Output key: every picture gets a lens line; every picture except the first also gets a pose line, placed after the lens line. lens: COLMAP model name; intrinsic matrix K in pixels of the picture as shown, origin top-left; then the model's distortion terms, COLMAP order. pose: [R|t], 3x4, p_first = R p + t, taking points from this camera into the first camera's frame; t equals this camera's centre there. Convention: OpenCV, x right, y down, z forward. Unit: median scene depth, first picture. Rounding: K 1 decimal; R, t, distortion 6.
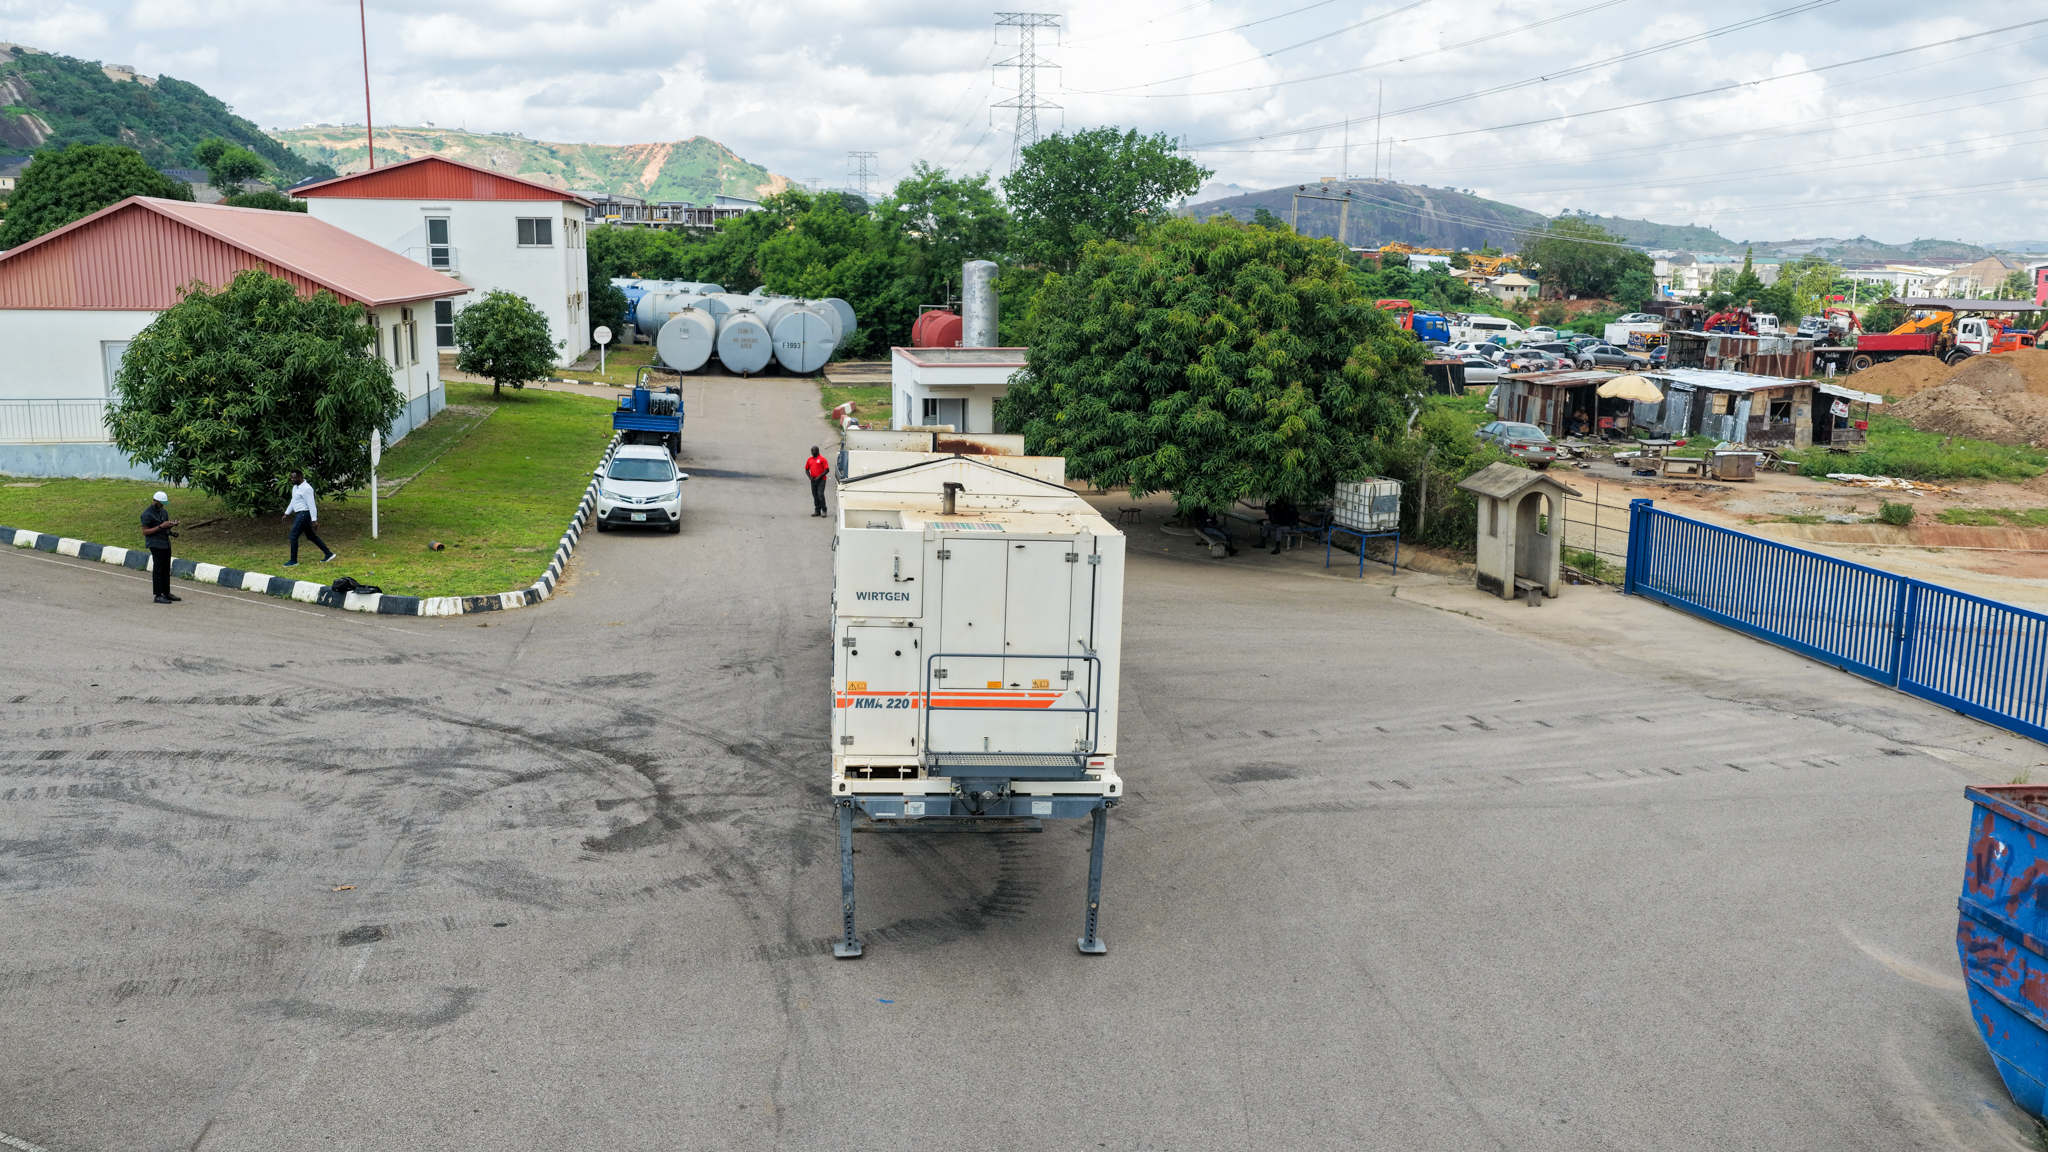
lens RADIAL K [[1695.0, 0, 1032.2], [0, 1695.0, 572.0], [0, 0, 1]] dist [-0.014927, 0.043293]
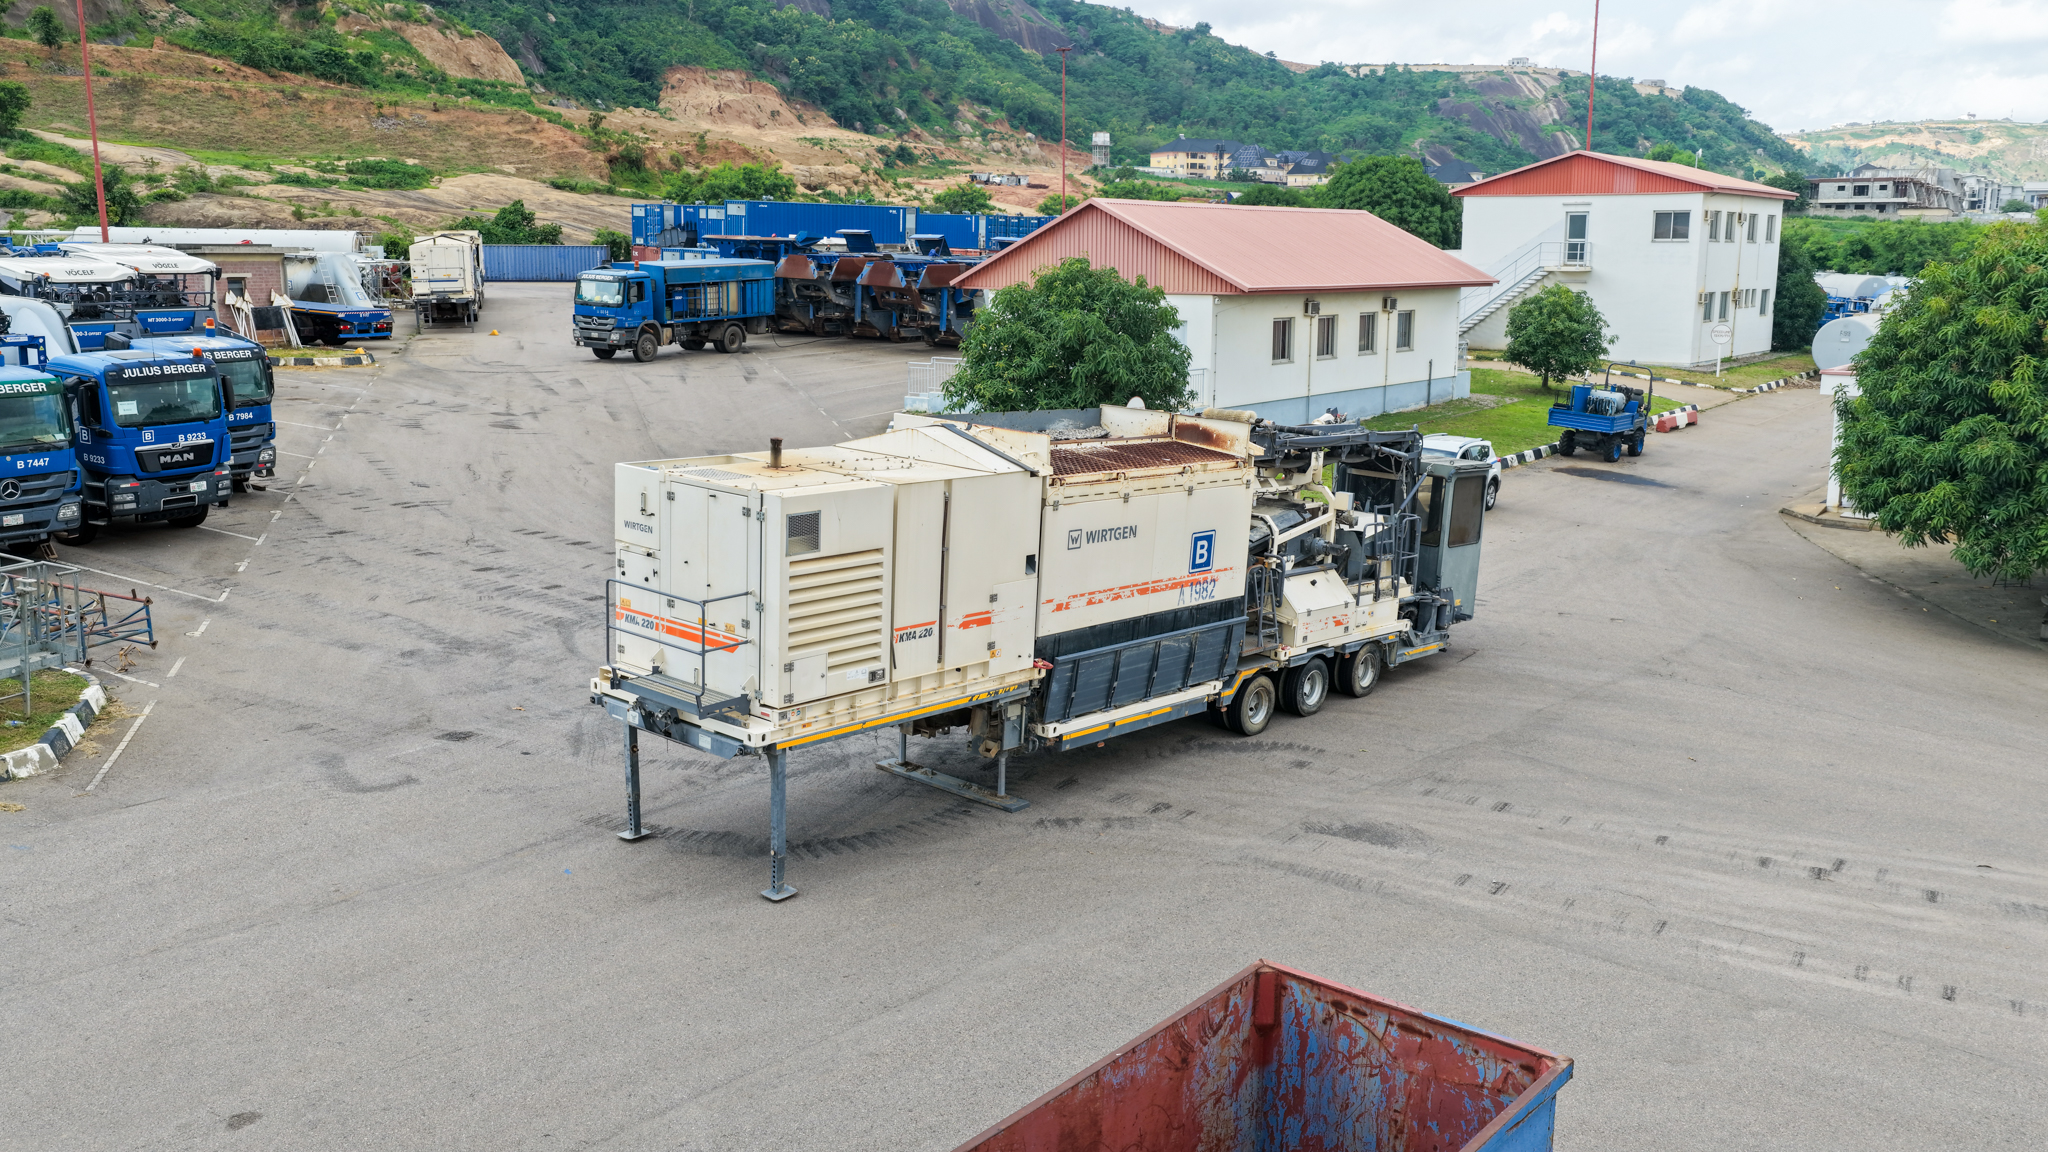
lens RADIAL K [[1691.8, 0, 1031.5], [0, 1691.8, 573.1], [0, 0, 1]] dist [-0.014808, 0.043907]
pose [[0.675069, 0.133274, -0.725617, 0.382353], [-0.133555, 0.989374, 0.057467, -0.023041], [0.725565, 0.058116, 0.685695, 0.174523]]
